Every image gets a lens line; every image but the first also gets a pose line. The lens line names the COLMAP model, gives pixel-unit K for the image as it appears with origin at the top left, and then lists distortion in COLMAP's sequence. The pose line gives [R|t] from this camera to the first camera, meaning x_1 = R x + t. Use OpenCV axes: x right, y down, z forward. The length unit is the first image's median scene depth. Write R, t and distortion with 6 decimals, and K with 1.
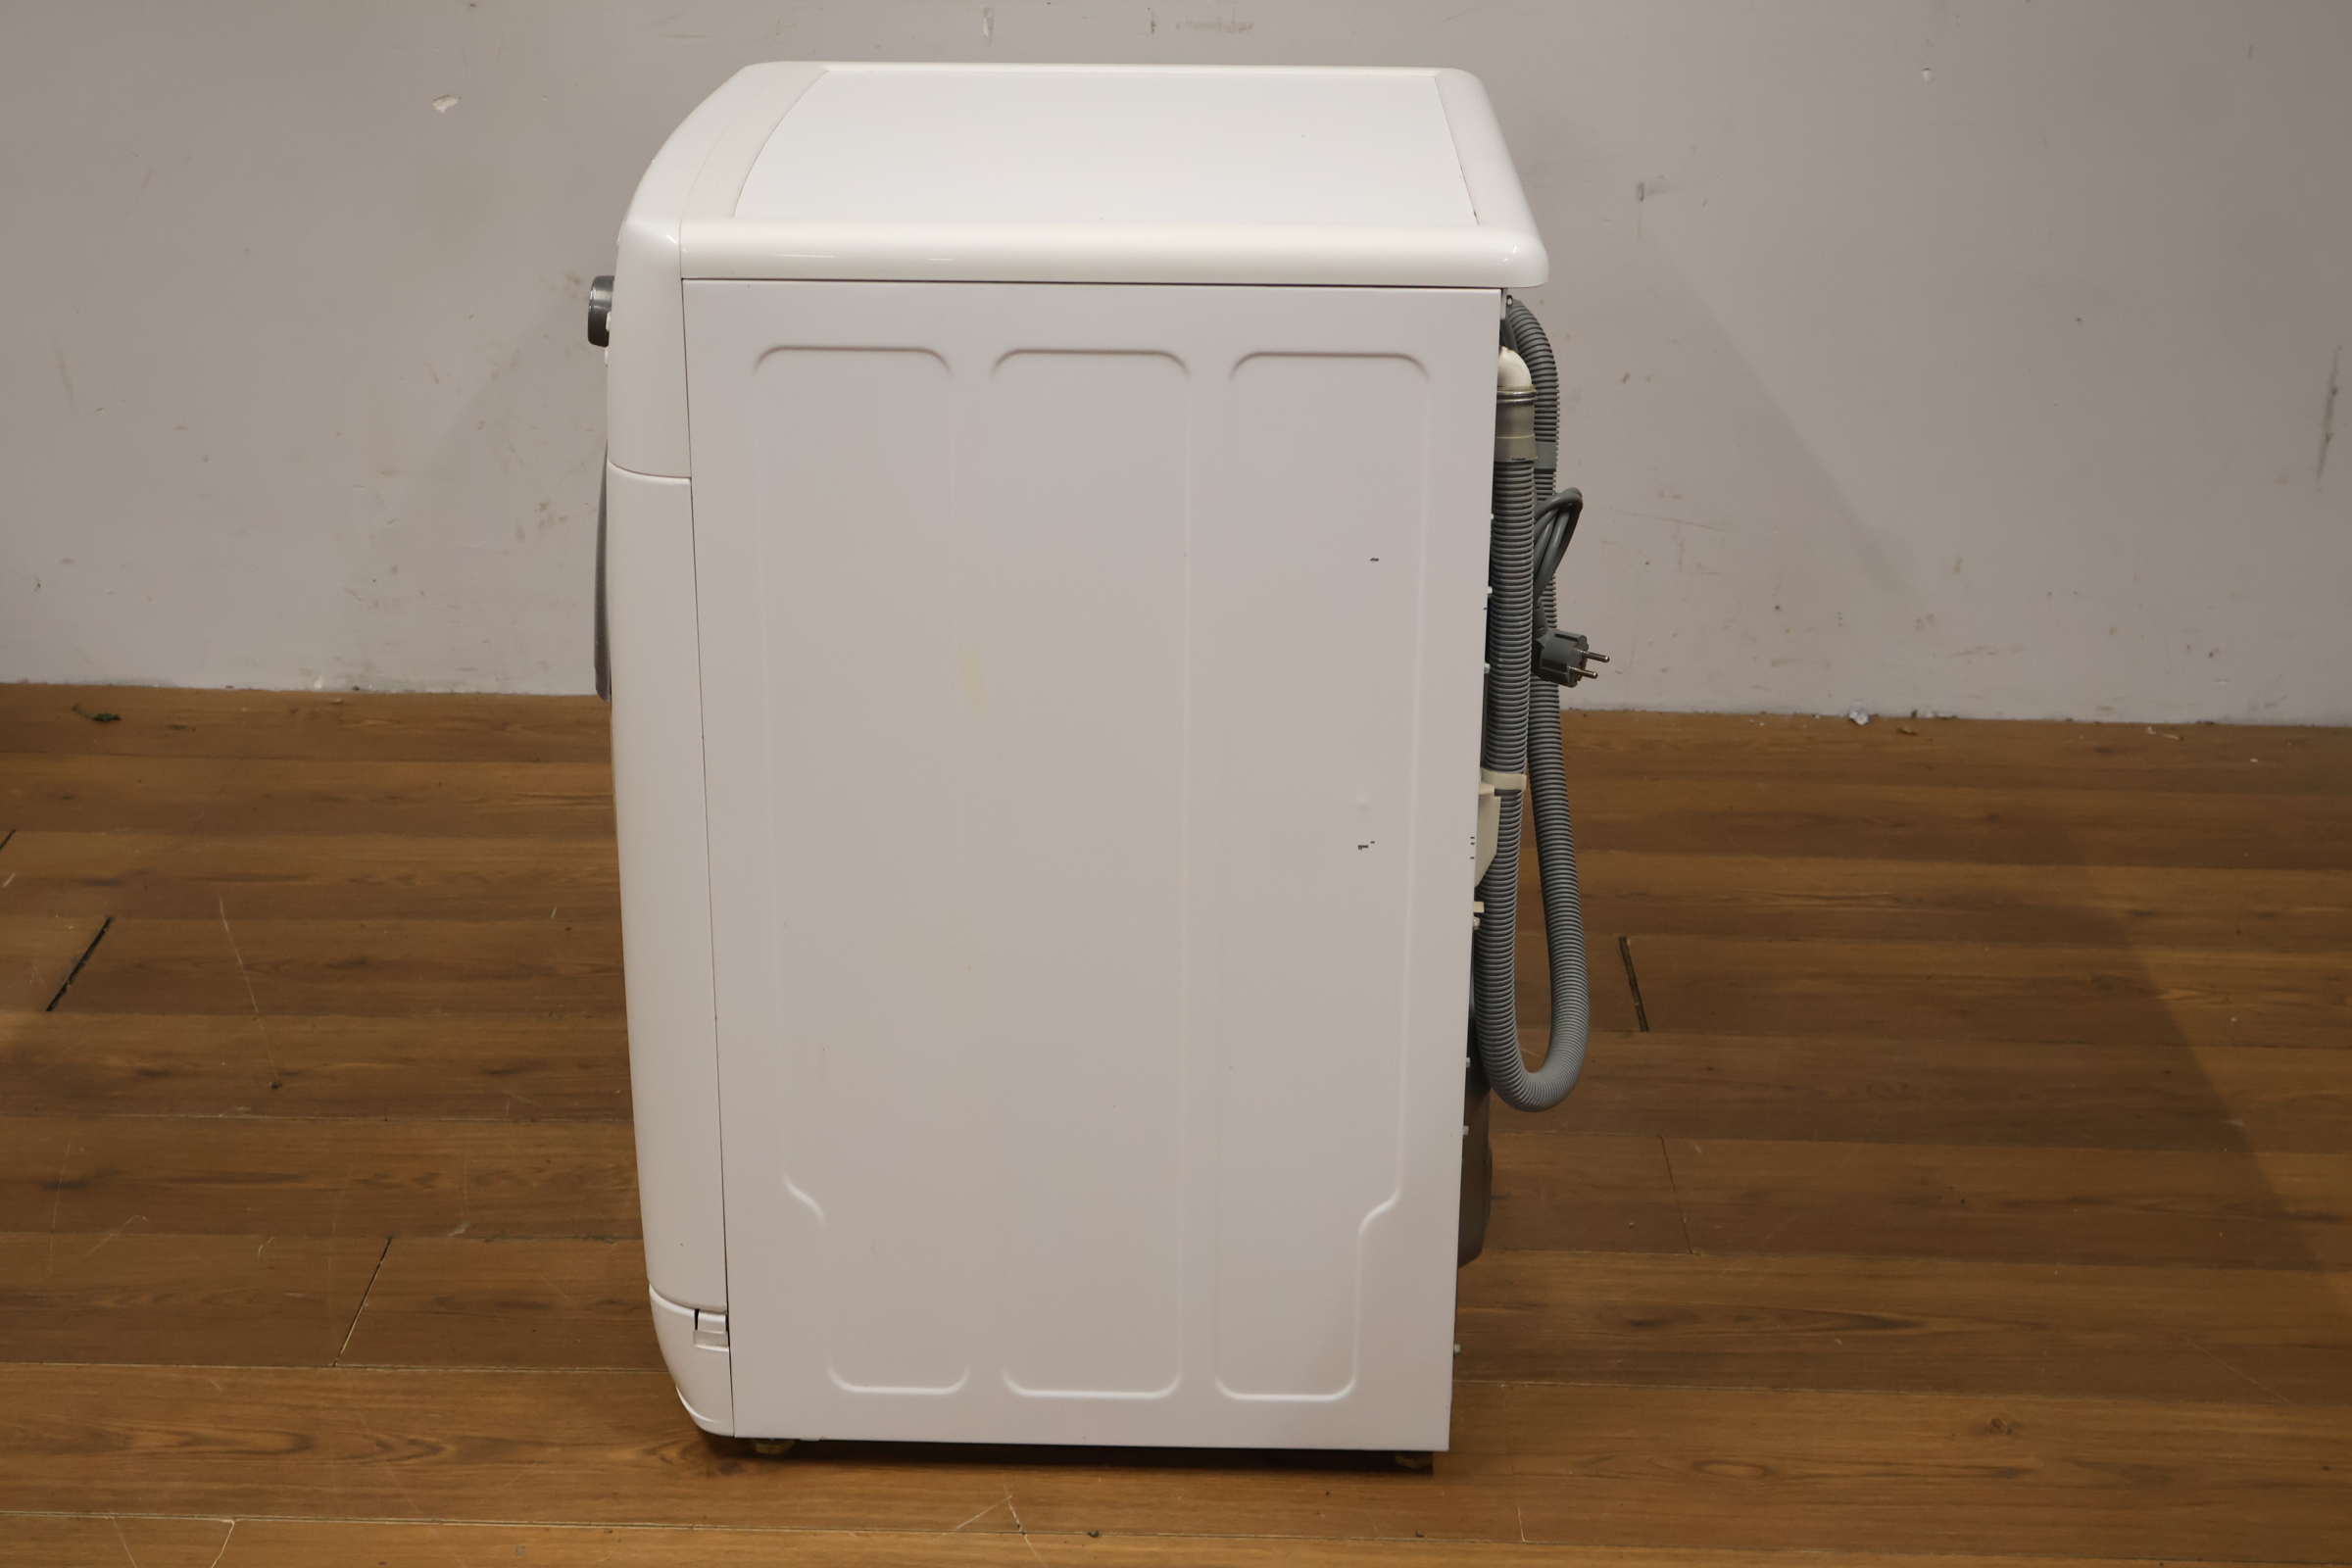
lens RADIAL K [[3523.3, 0, 1169.9], [0, 3523.3, 771.8], [0, 0, 1]] dist [0.009240, 0.000000]
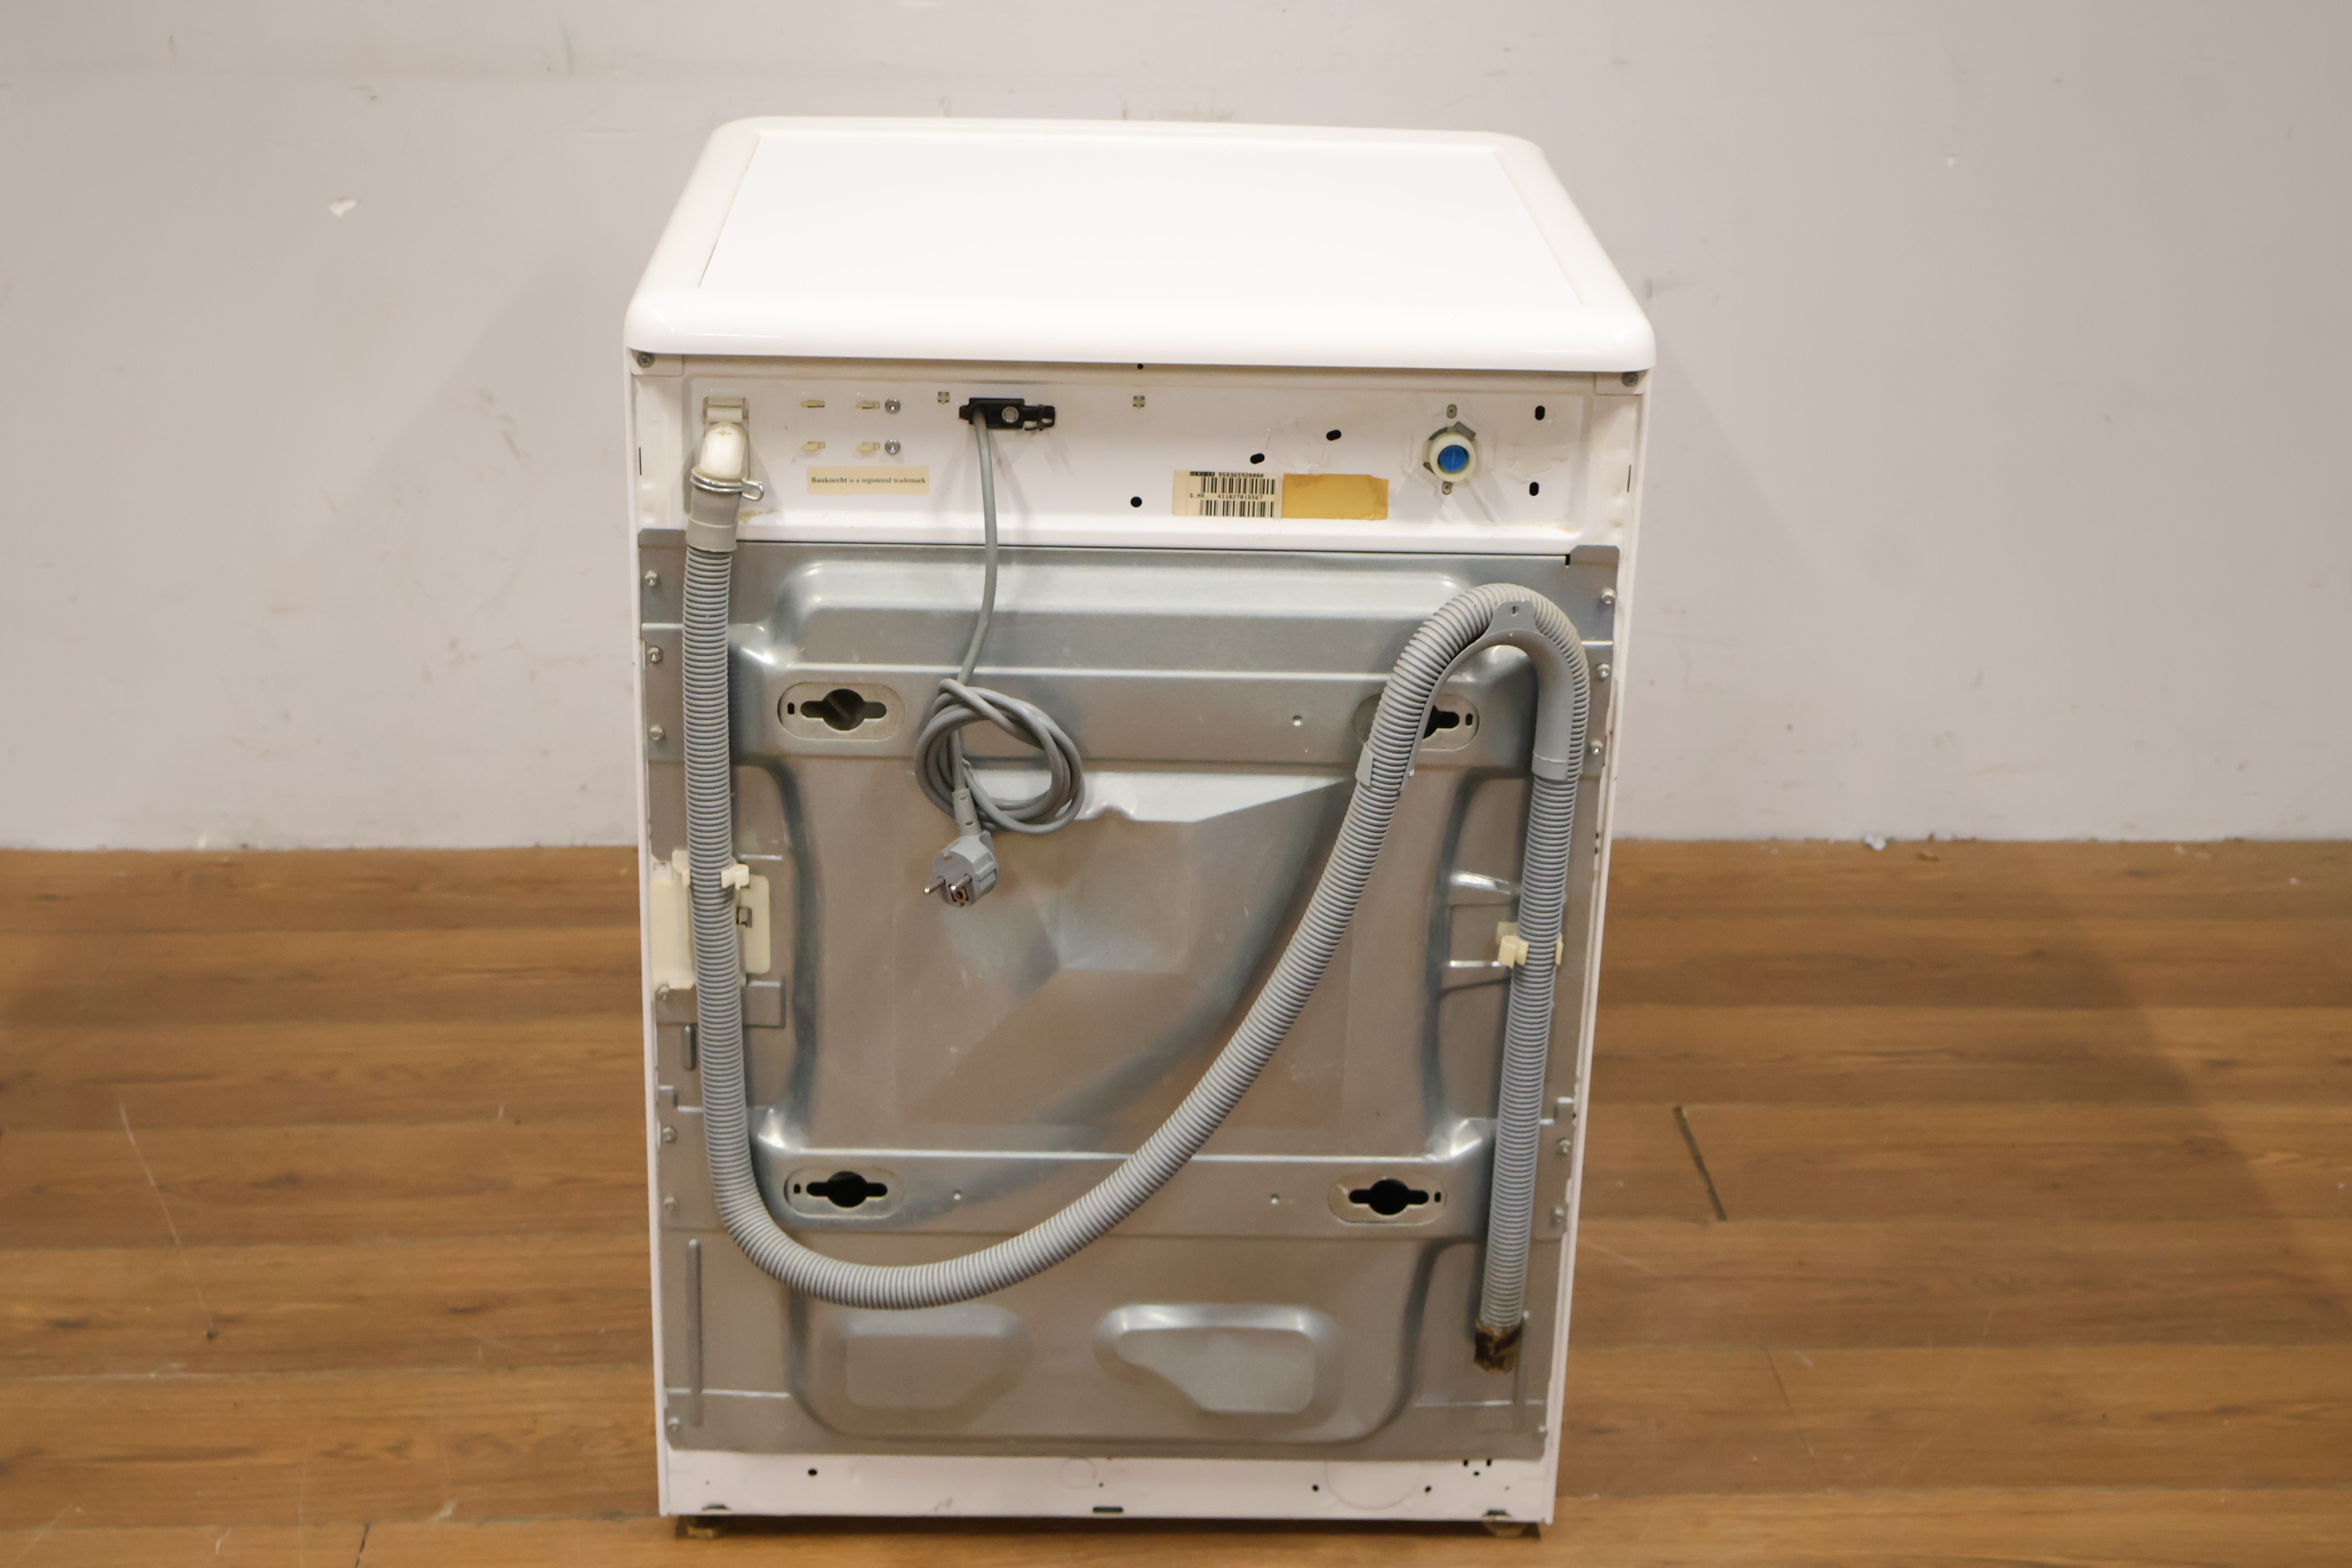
lens RADIAL K [[3523.3, 0, 1175.4], [0, 3523.3, 793.4], [0, 0, 1]] dist [0.009240, 0.000000]
pose [[0.997232, -0.021173, 0.071280, -0.065894], [0.021085, 0.999776, 0.001994, -0.039695], [-0.071306, -0.000486, 0.997454, 0.090767]]
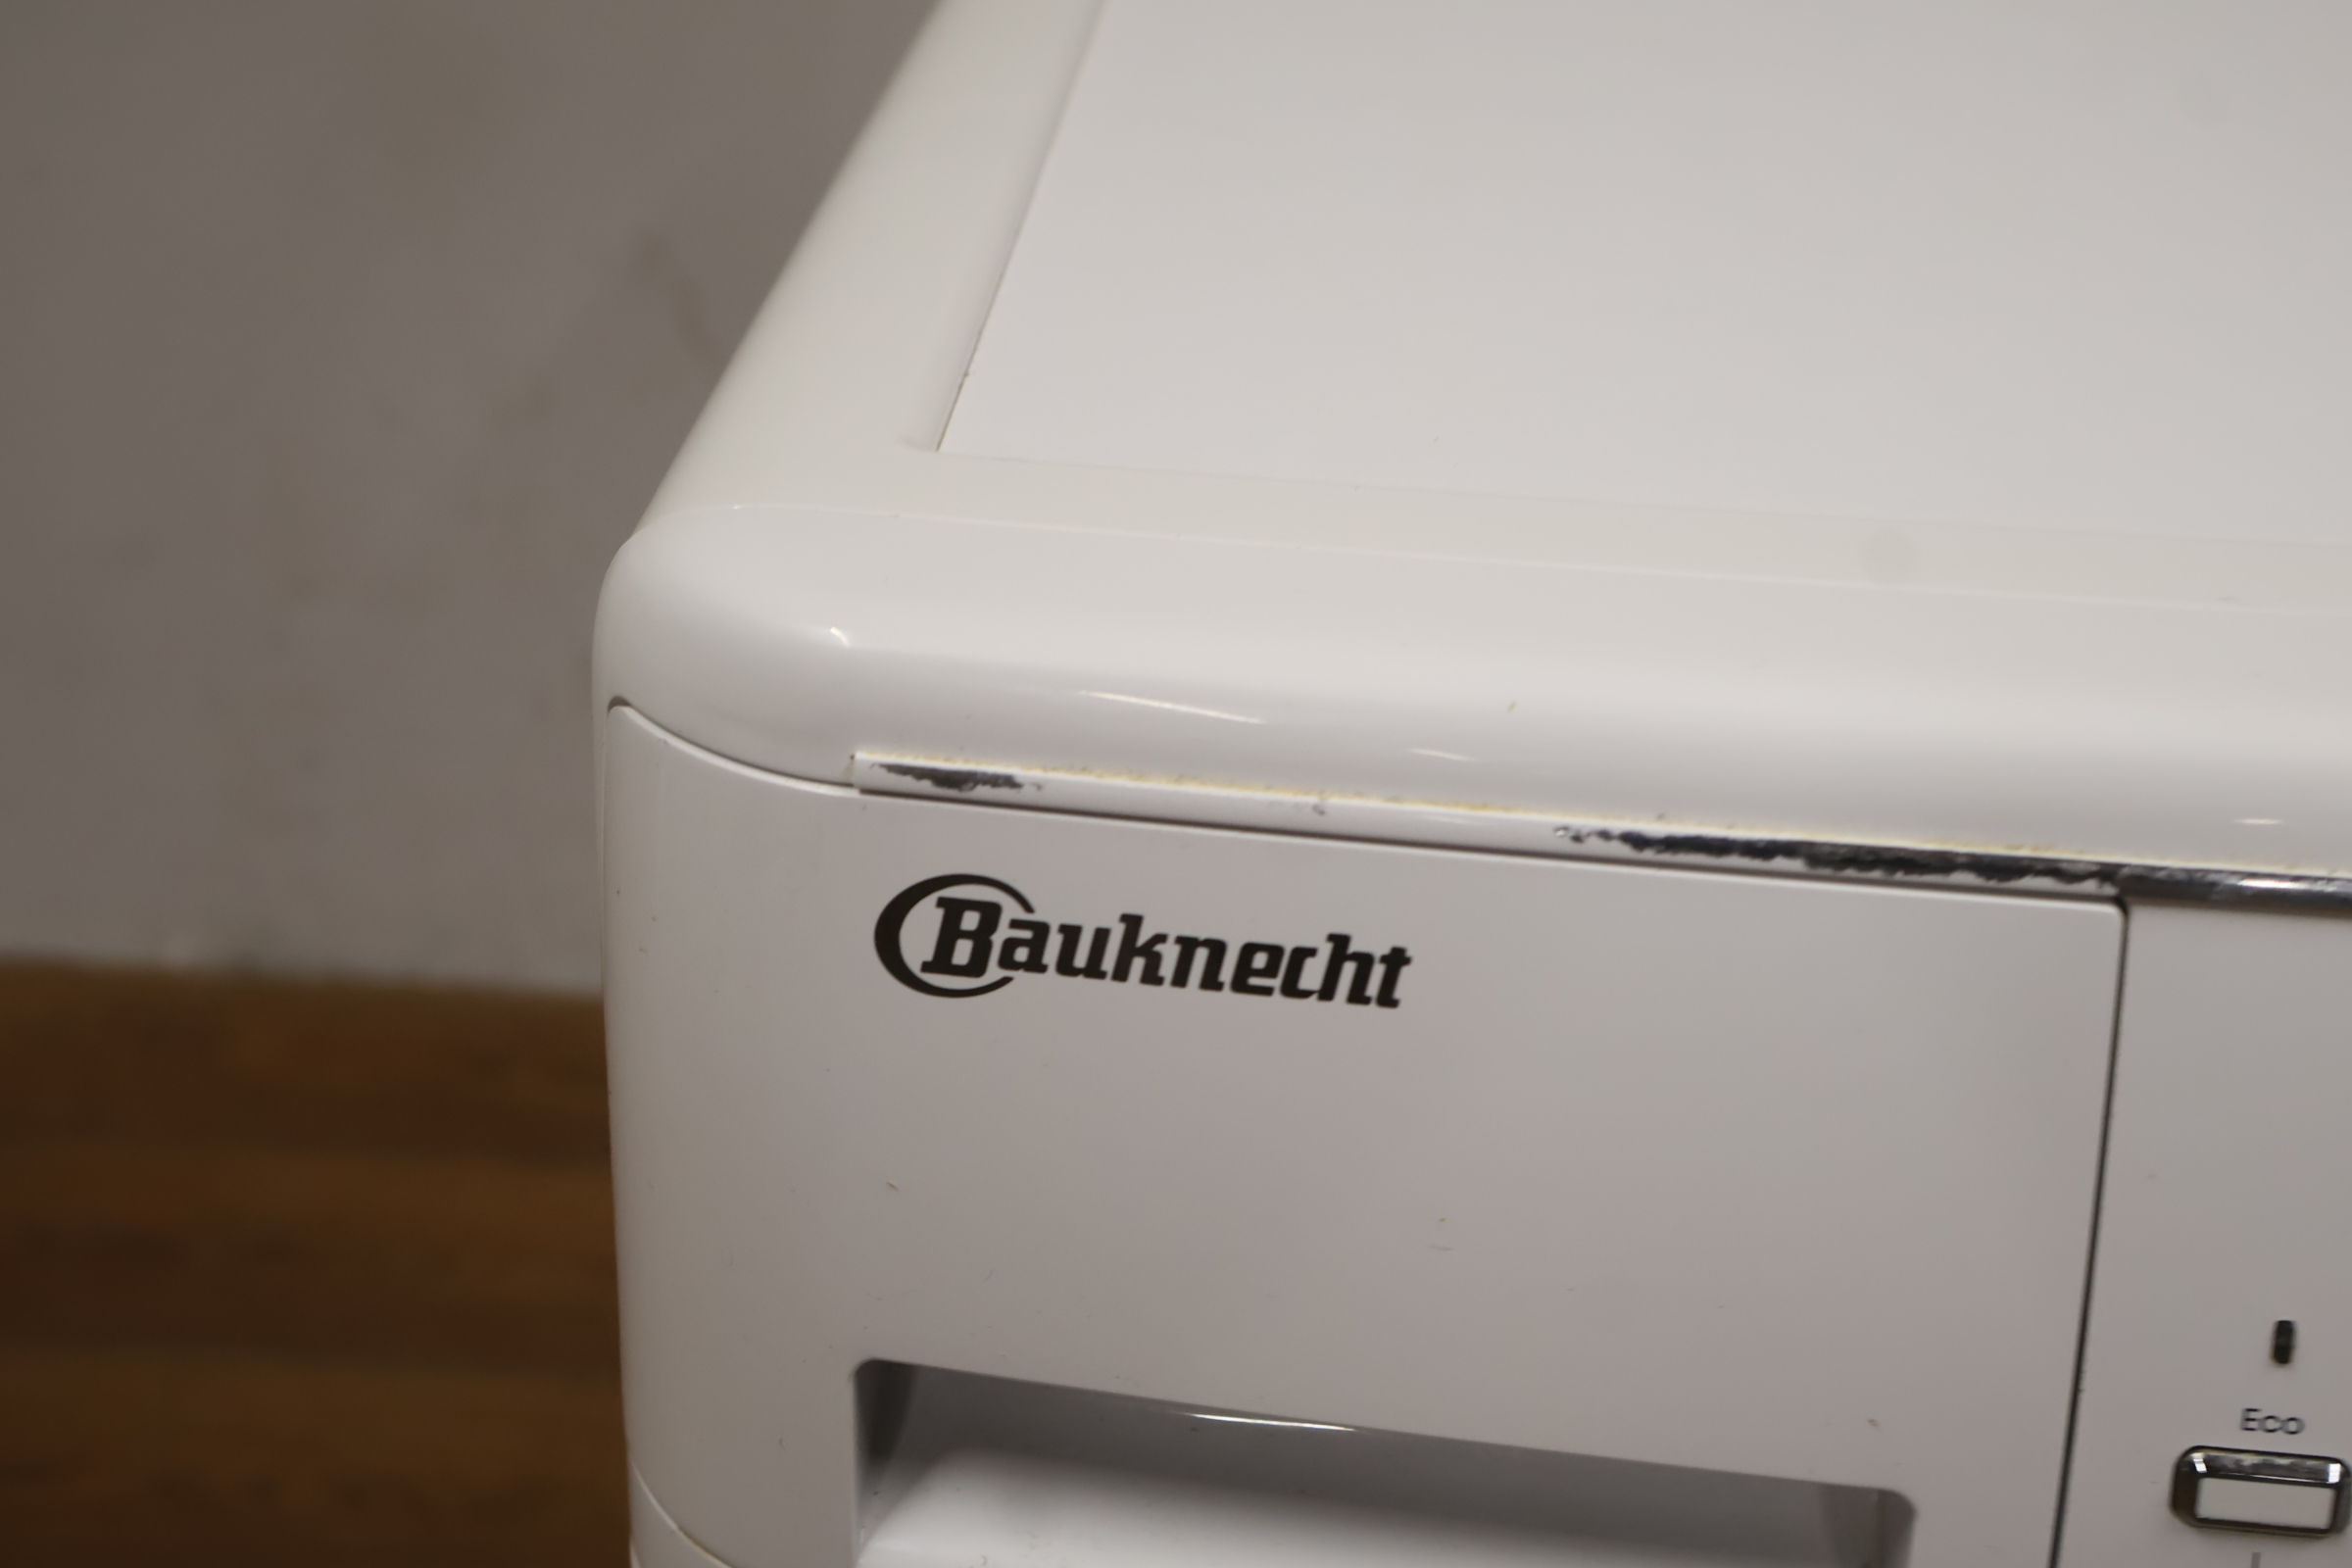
lens RADIAL K [[3523.3, 0, 1184.4], [0, 3523.3, 792.2], [0, 0, 1]] dist [0.009240, 0.000000]
pose [[0.998488, 0.044913, -0.031697, -0.079146], [-0.042955, 0.997276, 0.059969, -0.105438], [0.034304, -0.058517, 0.997697, 0.533732]]
